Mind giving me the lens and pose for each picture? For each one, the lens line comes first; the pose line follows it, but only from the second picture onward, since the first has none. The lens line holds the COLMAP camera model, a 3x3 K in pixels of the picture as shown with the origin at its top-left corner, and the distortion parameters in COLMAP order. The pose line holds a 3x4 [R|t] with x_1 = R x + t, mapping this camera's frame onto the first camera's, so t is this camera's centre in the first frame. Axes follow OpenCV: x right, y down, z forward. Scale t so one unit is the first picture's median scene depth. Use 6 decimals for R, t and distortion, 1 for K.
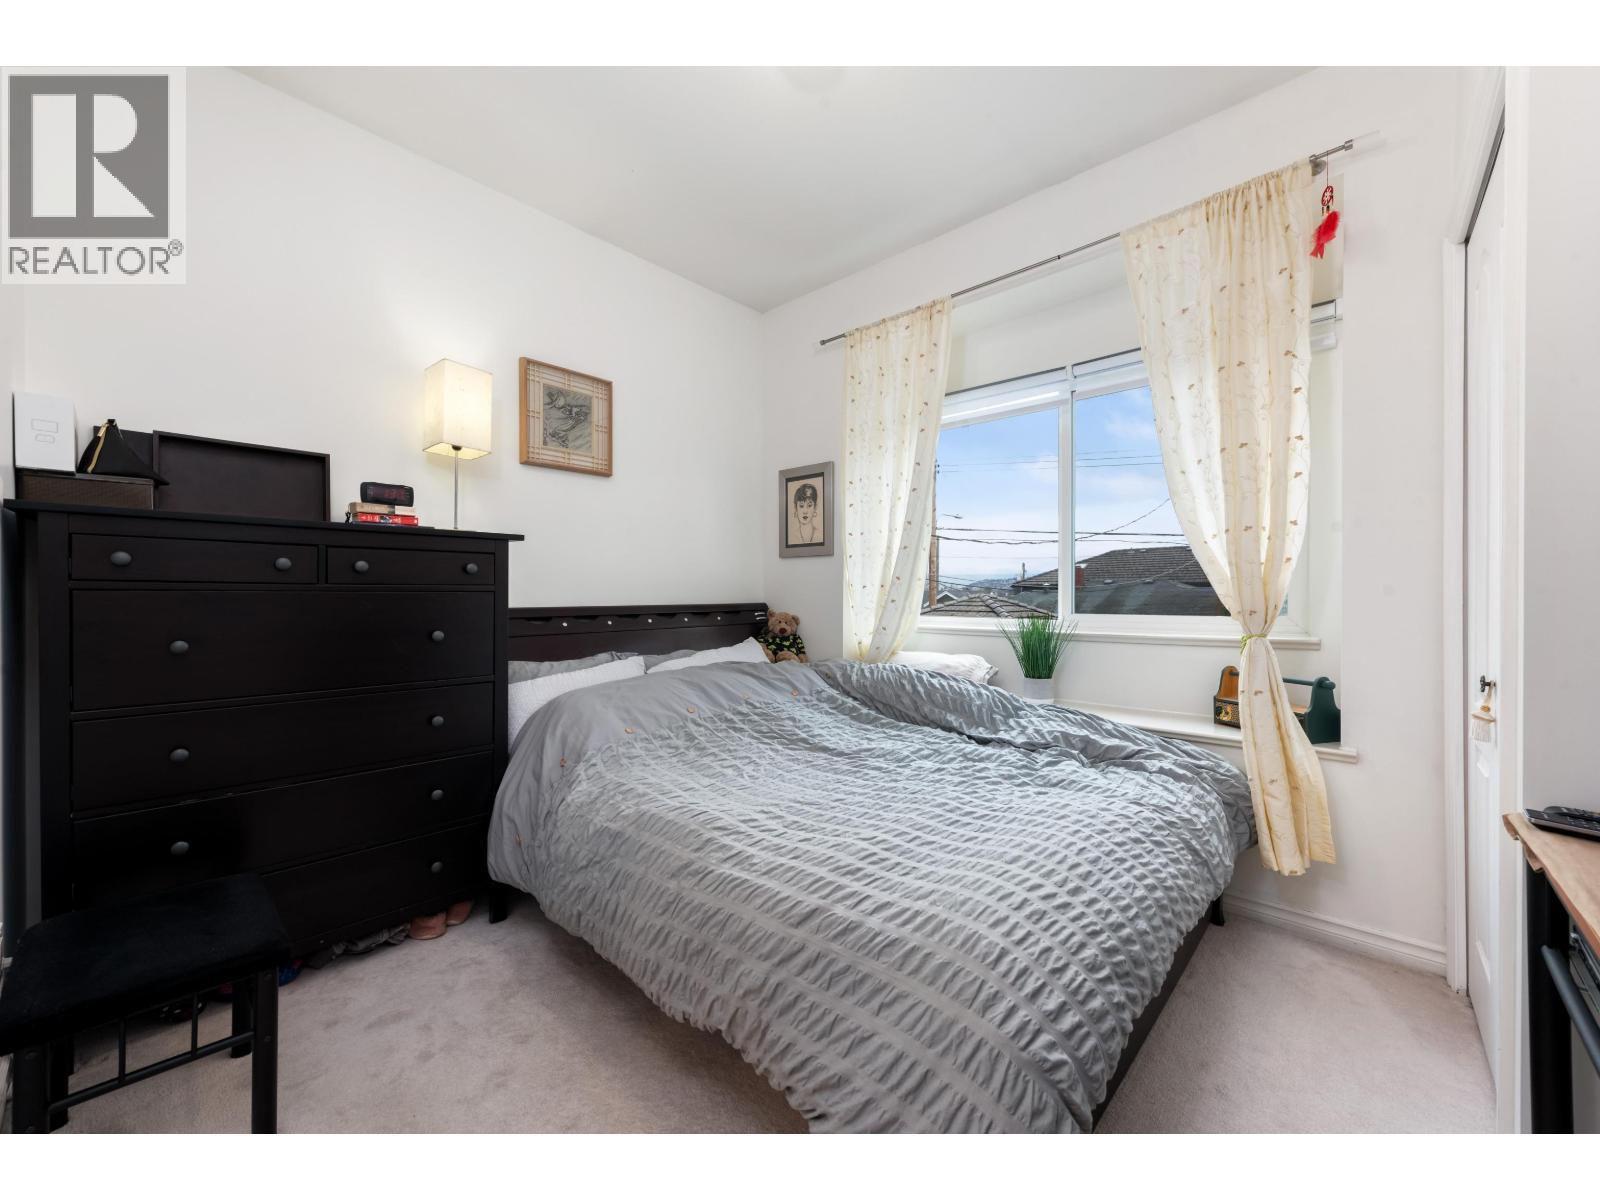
lens RADIAL K [[624.7, 0, 803.4], [0, 624.7, 597.9], [0, 0, 1]] dist [0.015203, -0.006914]
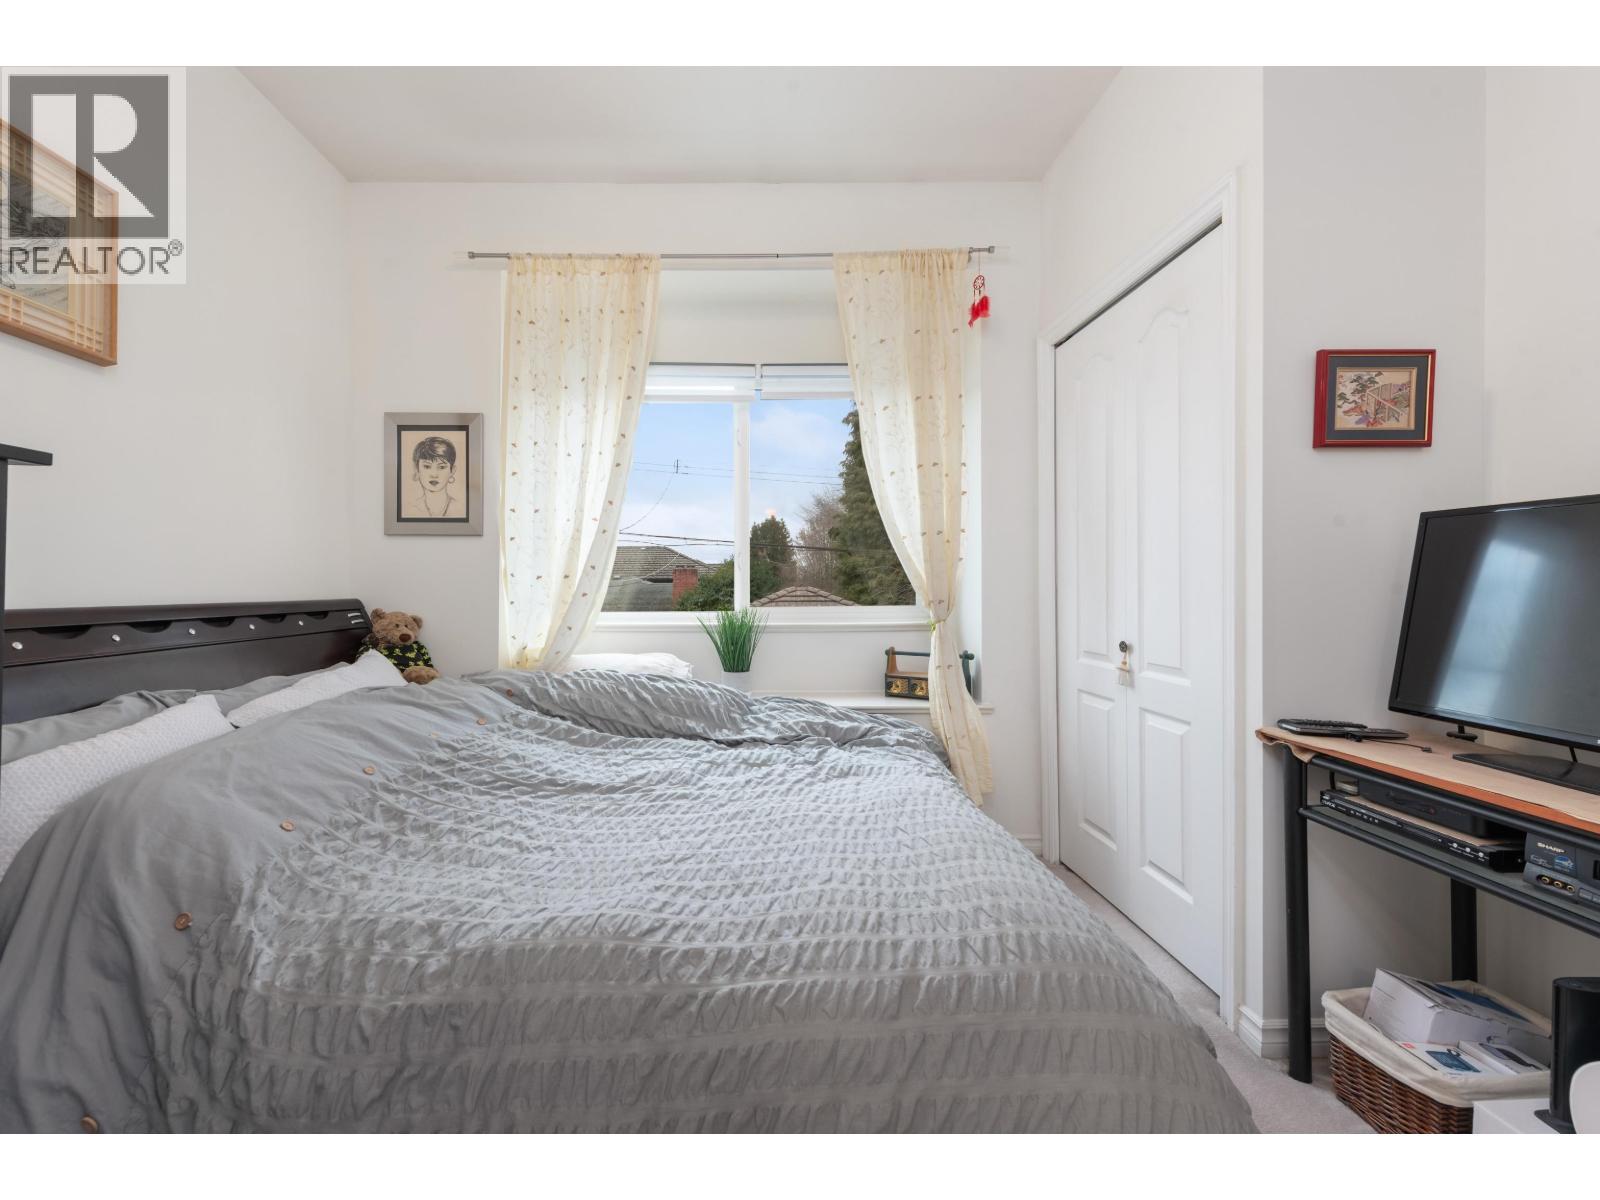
lens RADIAL K [[641.4, 0, 807.6], [0, 641.4, 585.2], [0, 0, 1]] dist [0.012629, -0.000374]
pose [[0.738665, 0.003303, 0.674064, -0.256276], [0.003764, 0.999952, -0.009024, 0.001424], [-0.674062, 0.009203, 0.738618, 0.198769]]
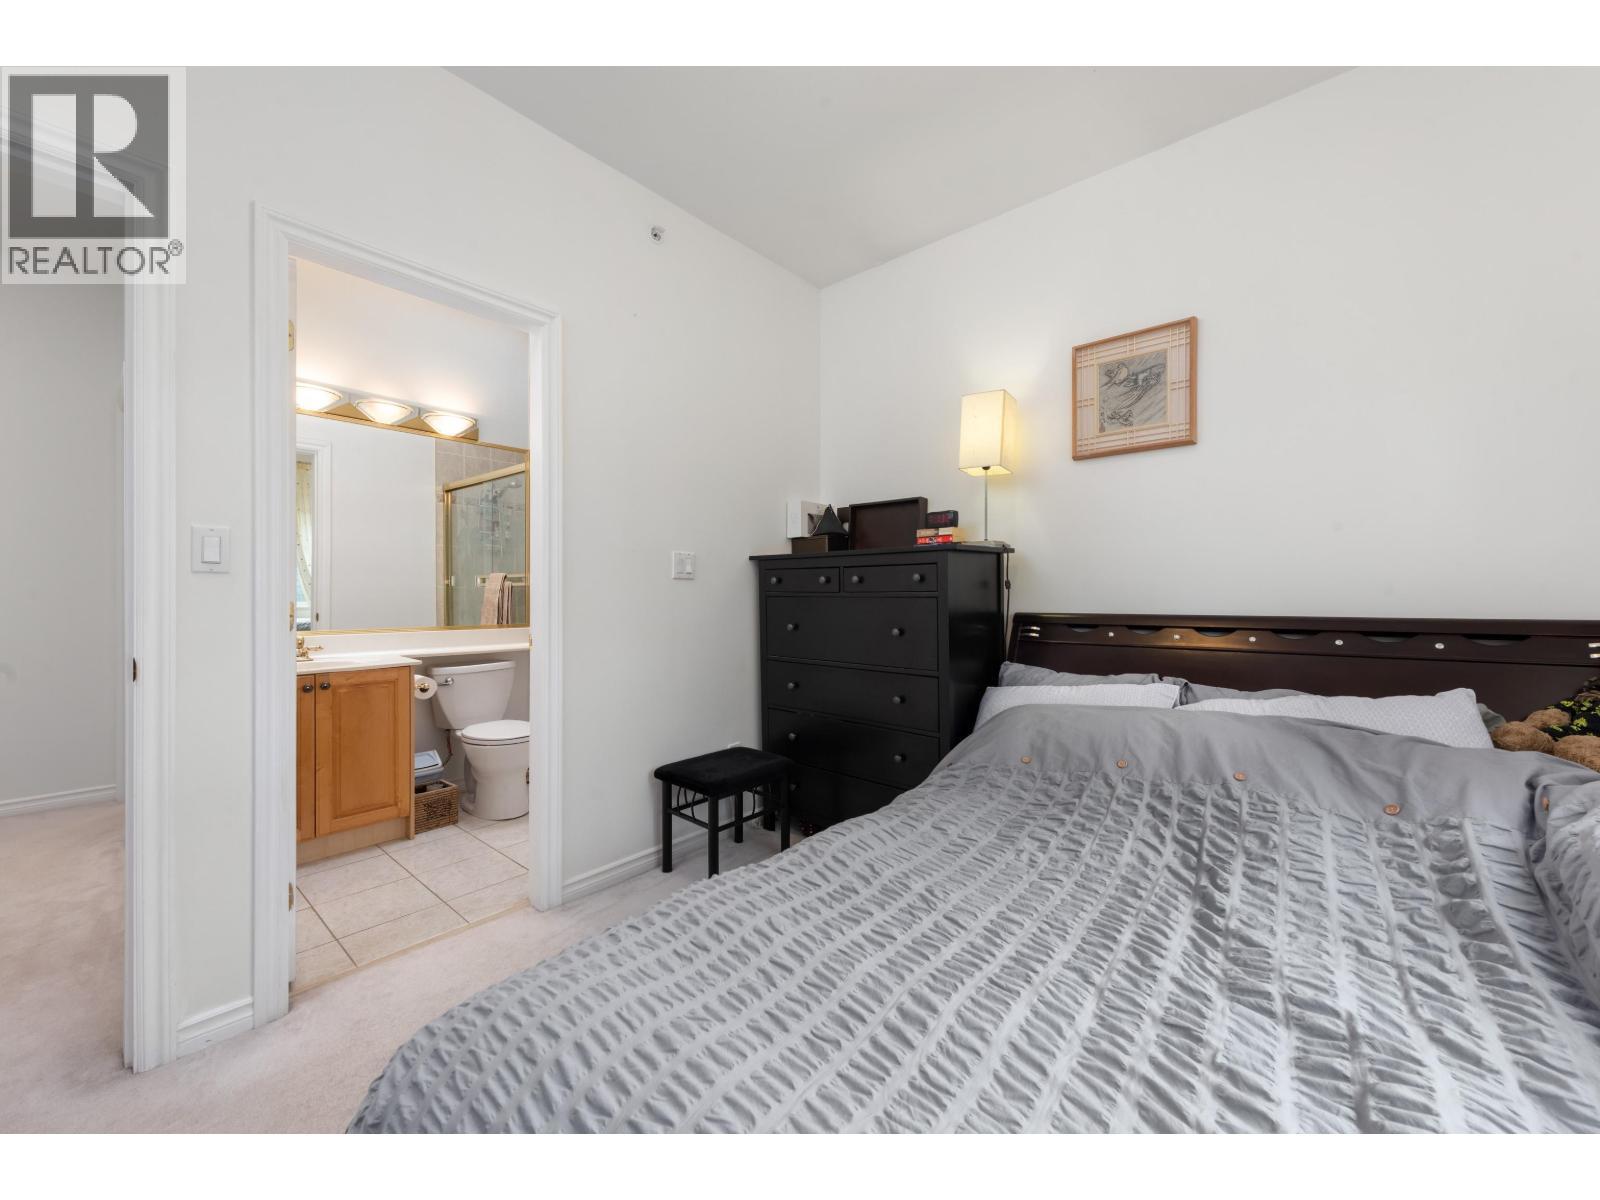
lens RADIAL K [[624.7, 0, 803.4], [0, 624.7, 597.9], [0, 0, 1]] dist [0.015203, -0.006914]
pose [[0.021322, 0.007723, -0.999743, 0.454972], [-0.004753, 0.999960, 0.007623, -0.011781], [0.999761, 0.004589, 0.021358, 0.534770]]
